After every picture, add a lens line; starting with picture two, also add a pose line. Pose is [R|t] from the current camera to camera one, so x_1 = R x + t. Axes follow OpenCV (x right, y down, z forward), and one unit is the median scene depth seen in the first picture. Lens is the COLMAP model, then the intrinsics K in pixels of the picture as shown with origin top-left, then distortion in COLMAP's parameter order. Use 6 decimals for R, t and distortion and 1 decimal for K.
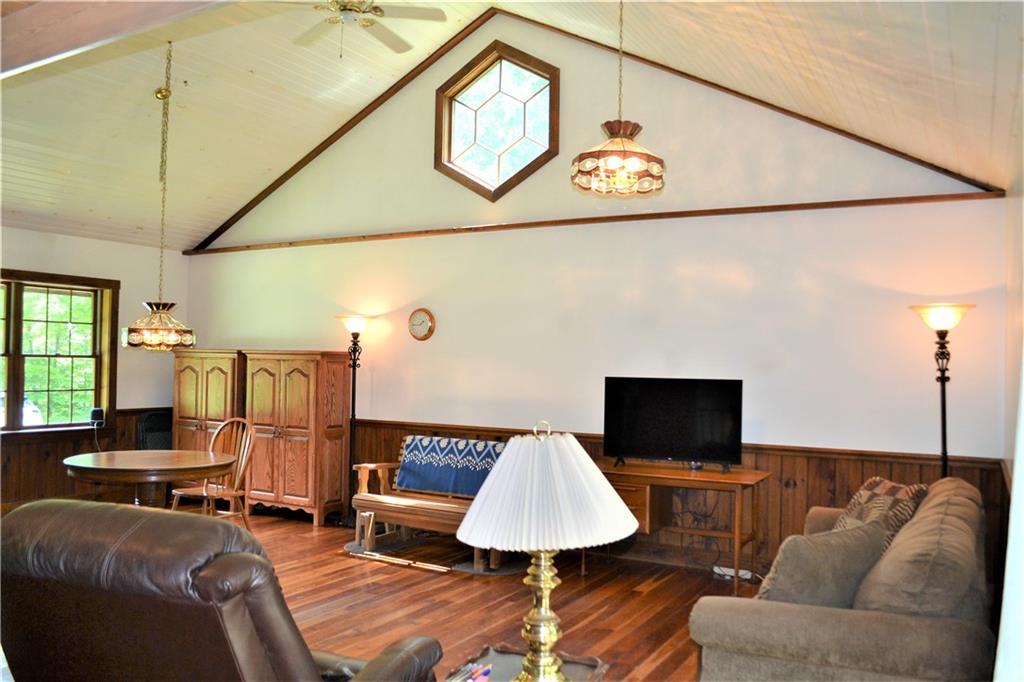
lens RADIAL K [[815.5, 0, 515.1], [0, 815.5, 337.1], [0, 0, 1]] dist [-0.079679, -0.010634]
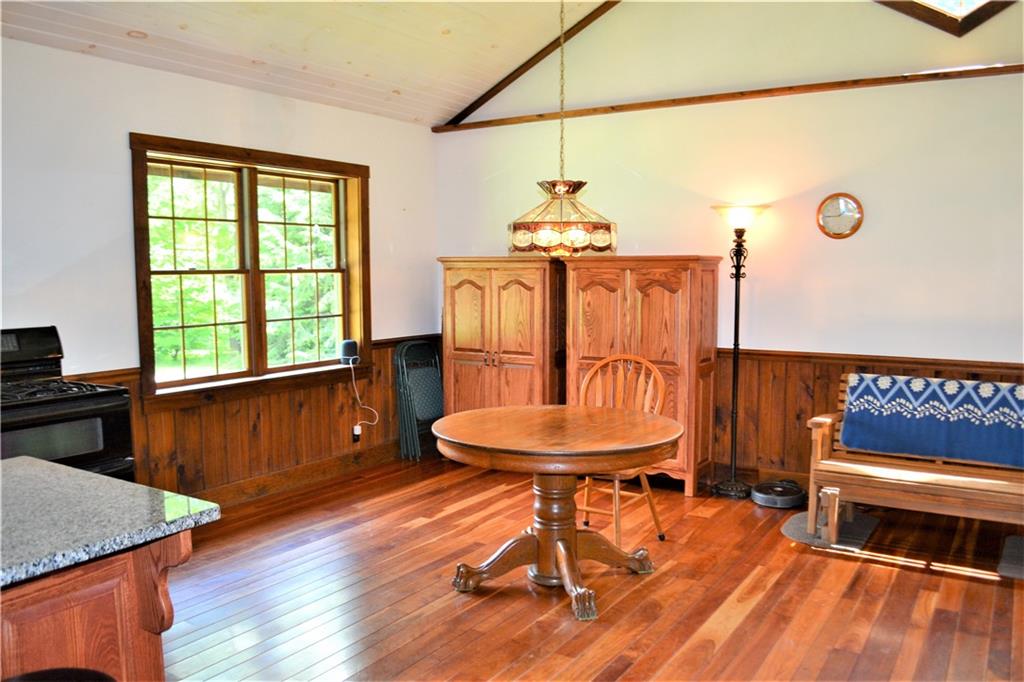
lens RADIAL K [[815.5, 0, 513.5], [0, 815.5, 341.1], [0, 0, 1]] dist [-0.079679, -0.010634]
pose [[0.998231, -0.013971, -0.057792, -0.359576], [0.020679, 0.992899, 0.117151, 0.005003], [0.055744, -0.118139, 0.991431, 0.280167]]
